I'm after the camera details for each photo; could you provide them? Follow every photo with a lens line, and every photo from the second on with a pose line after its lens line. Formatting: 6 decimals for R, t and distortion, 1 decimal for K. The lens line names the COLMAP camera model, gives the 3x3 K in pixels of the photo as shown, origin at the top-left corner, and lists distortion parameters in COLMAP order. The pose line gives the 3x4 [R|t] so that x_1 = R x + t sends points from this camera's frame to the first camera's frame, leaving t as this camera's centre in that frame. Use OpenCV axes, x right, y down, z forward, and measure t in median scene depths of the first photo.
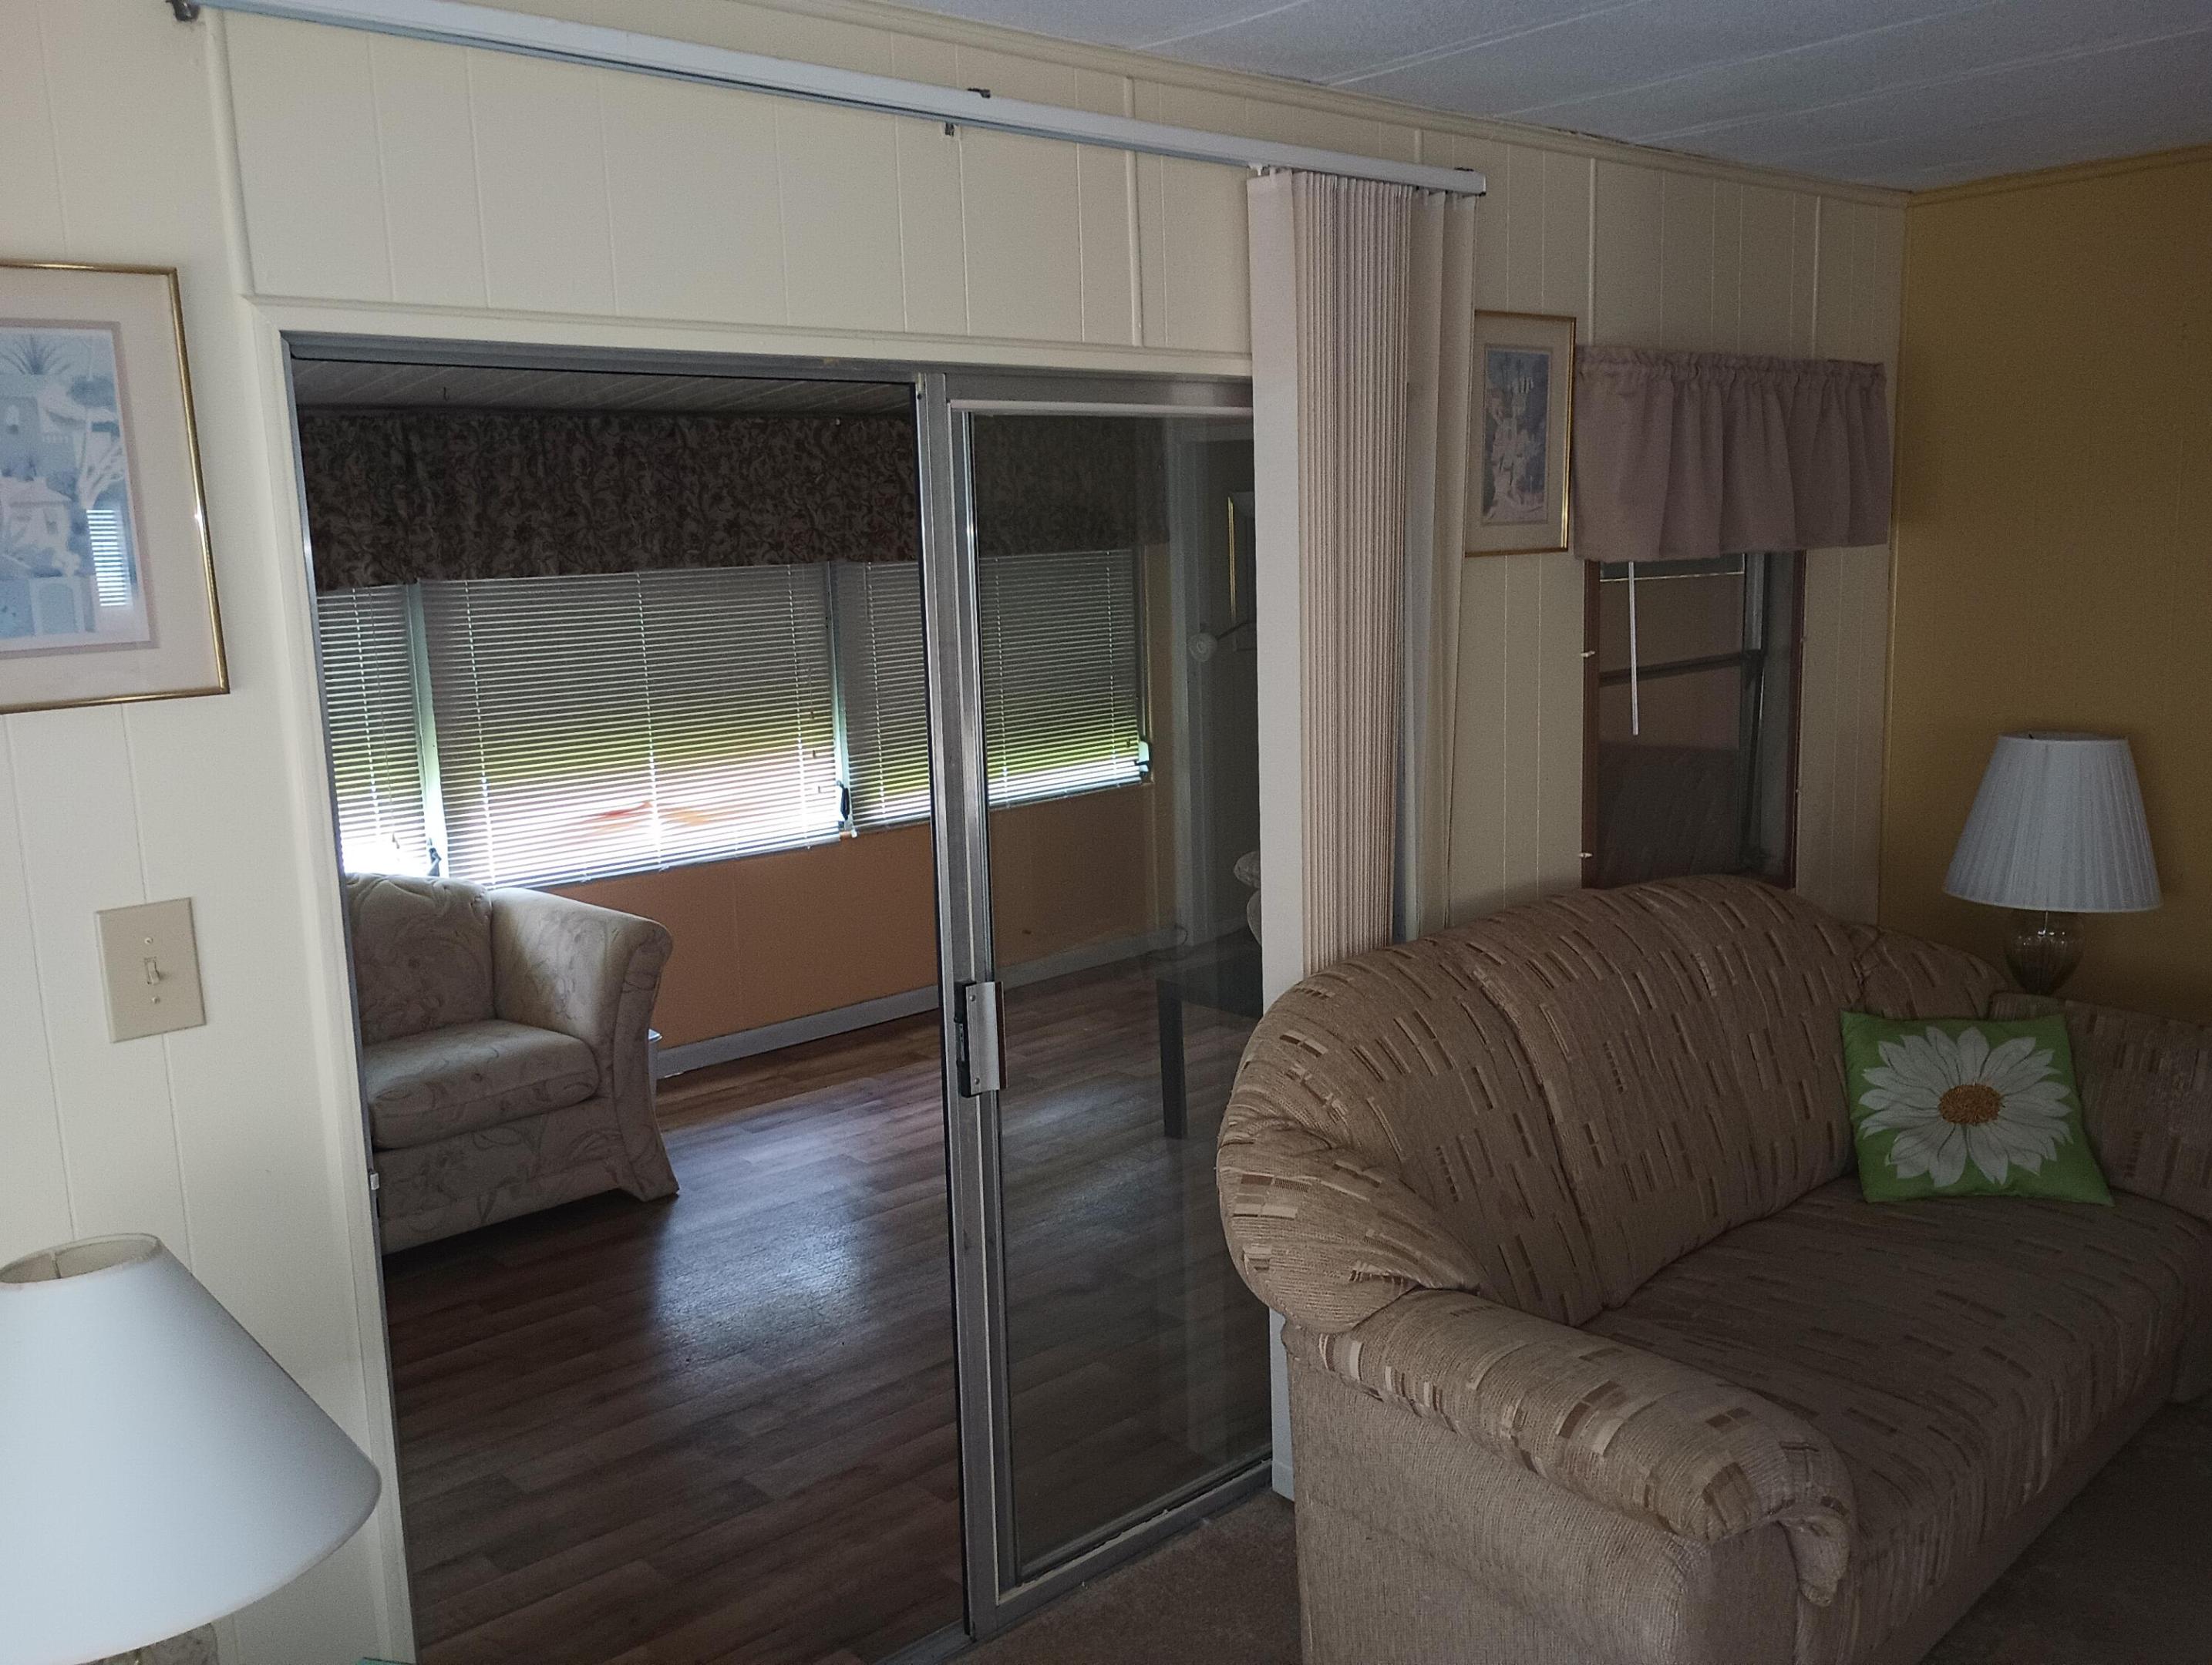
lens RADIAL K [[1828.3, 0, 1099.6], [0, 1828.3, 848.1], [0, 0, 1]] dist [0.057568, -0.068728]
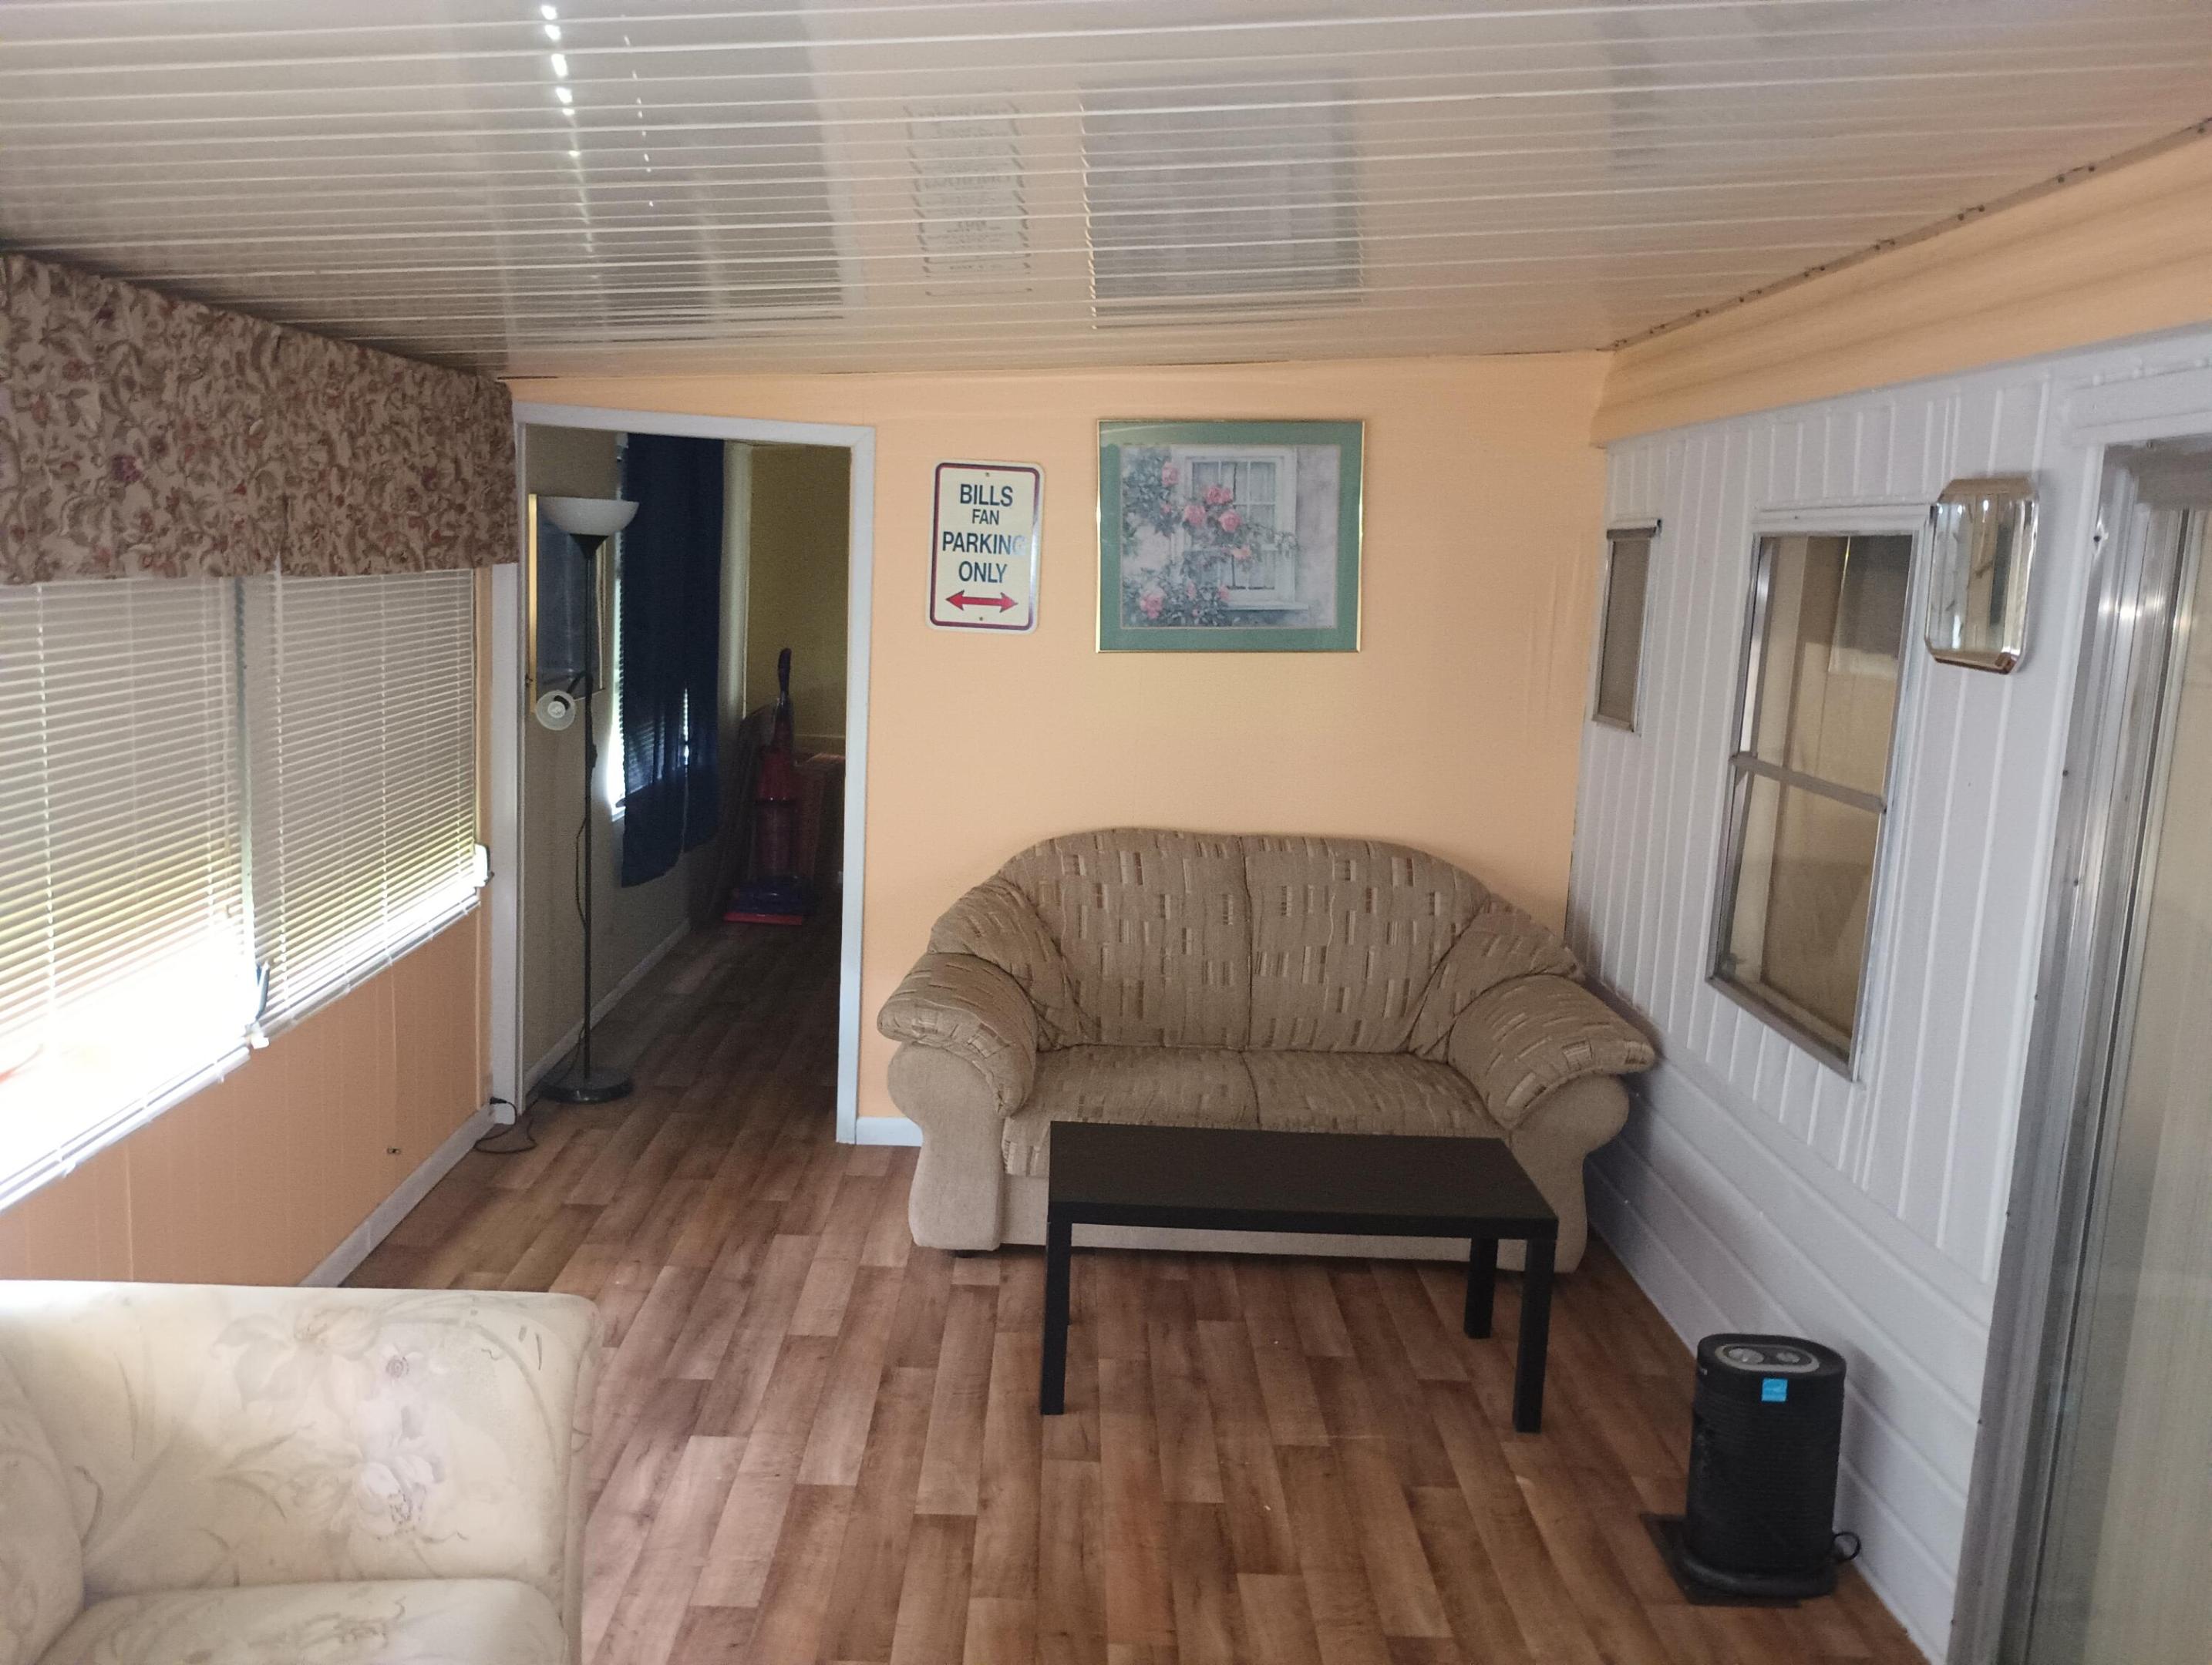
lens RADIAL K [[1828.3, 0, 1104.4], [0, 1828.3, 838.1], [0, 0, 1]] dist [0.057568, -0.068728]
pose [[0.647003, -0.056845, 0.760365, -0.797635], [0.067434, 0.997576, 0.017199, -0.128120], [-0.759500, 0.040146, 0.649268, 0.832800]]
